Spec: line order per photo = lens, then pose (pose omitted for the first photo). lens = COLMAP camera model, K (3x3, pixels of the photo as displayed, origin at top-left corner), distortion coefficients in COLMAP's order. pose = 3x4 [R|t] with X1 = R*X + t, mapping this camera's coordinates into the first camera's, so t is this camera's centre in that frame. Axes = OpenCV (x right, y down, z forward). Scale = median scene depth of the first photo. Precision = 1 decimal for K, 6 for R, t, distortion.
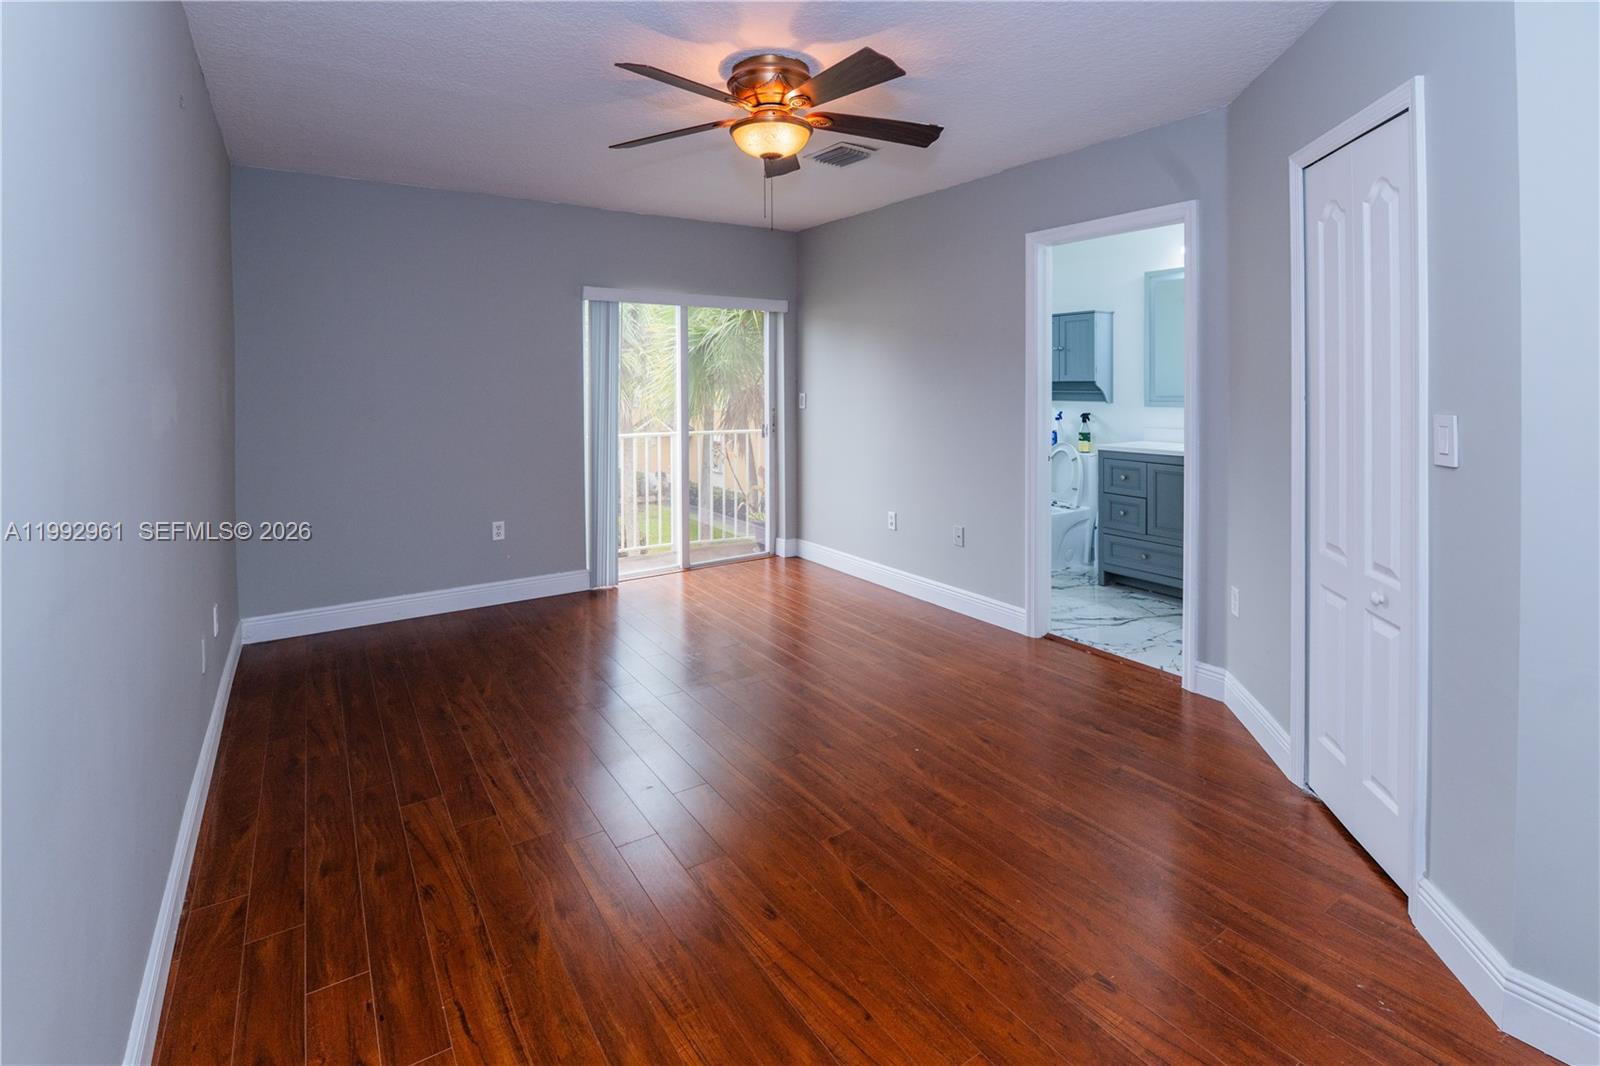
lens RADIAL K [[742.5, 0, 793.4], [0, 742.5, 389.1], [0, 0, 1]] dist [-0.001657, -0.005236]
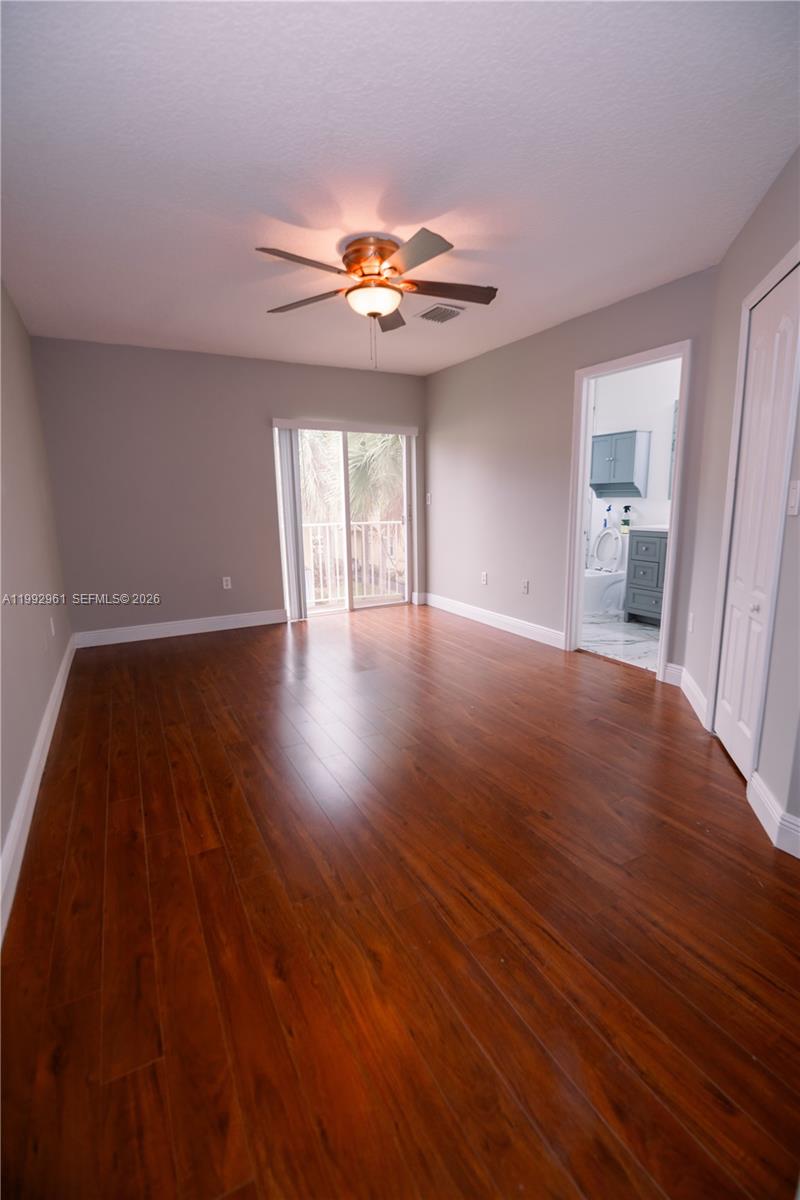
lens RADIAL K [[523.5, 0, 415.0], [0, 523.5, 597.9], [0, 0, 1]] dist [-0.001331, -0.010723]
pose [[0.997419, 0.004818, -0.071636, 0.088416], [0.008125, 0.983763, 0.179290, 0.033117], [0.071337, -0.179409, 0.981185, -0.062765]]
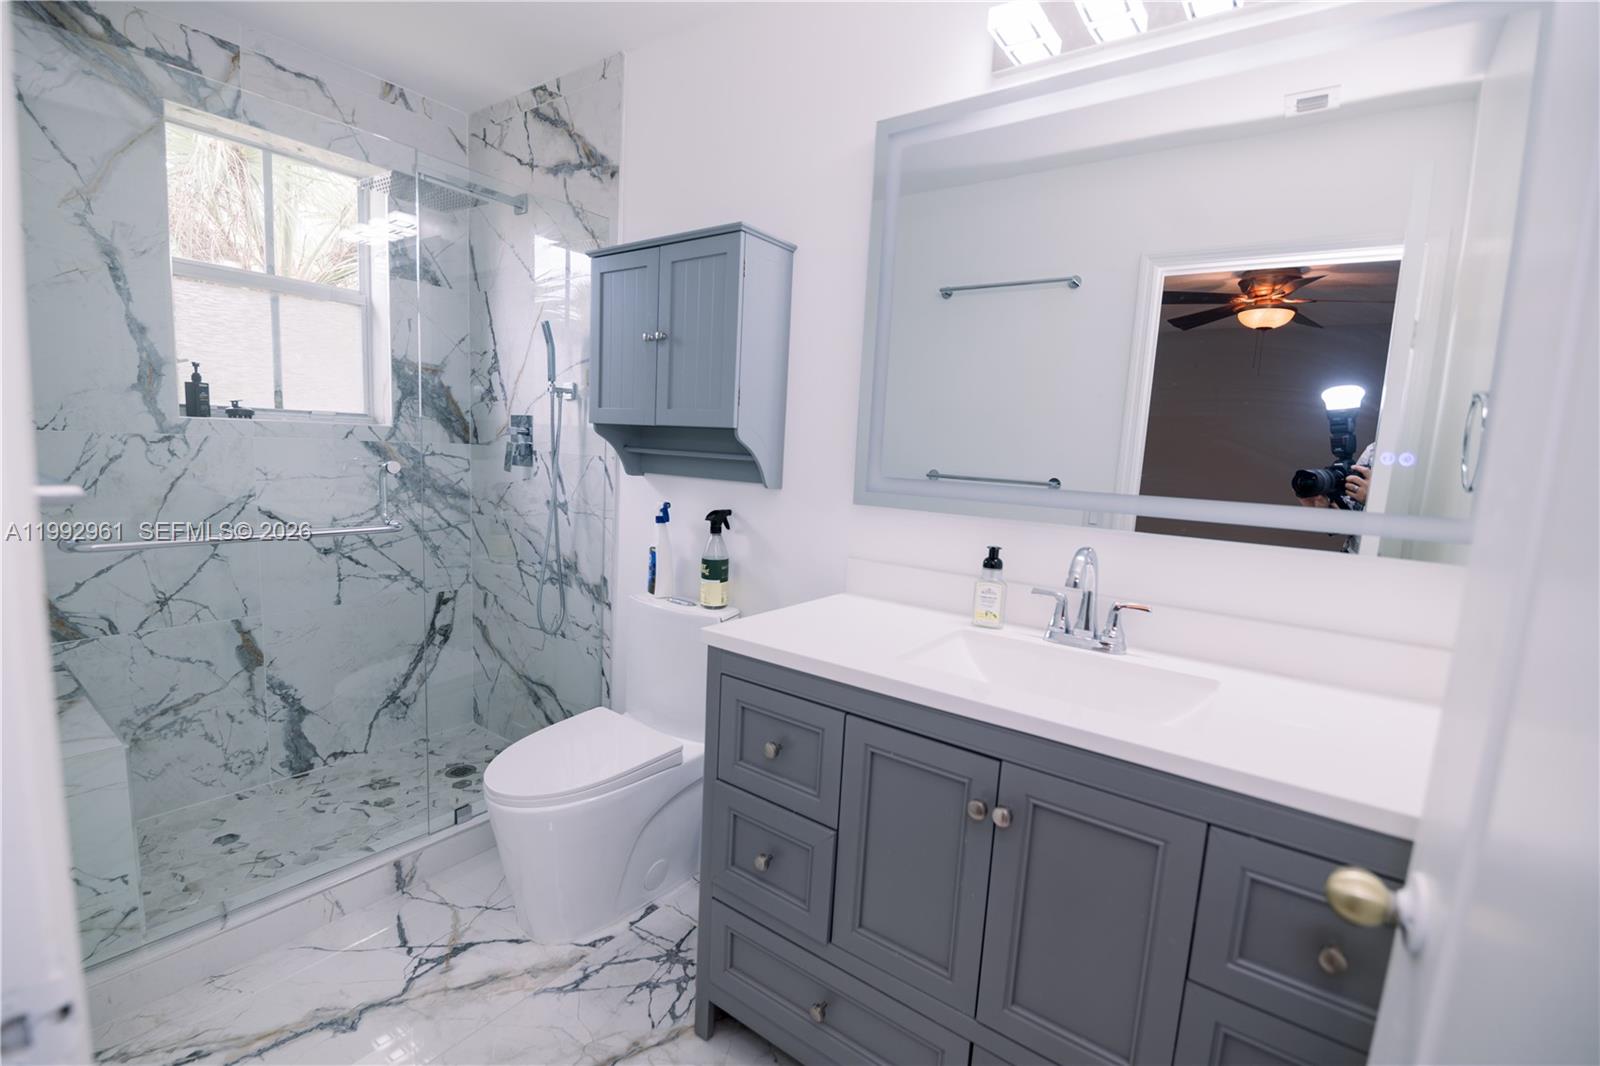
lens RADIAL K [[698.0, 0, 798.2], [0, 698.0, 530.5], [0, 0, 1]] dist [-0.001331, -0.010723]
pose [[0.938493, 0.009768, 0.345159, 0.441242], [-0.049961, 0.992922, 0.107746, 0.000978], [-0.341664, -0.118363, 0.932339, 0.921520]]
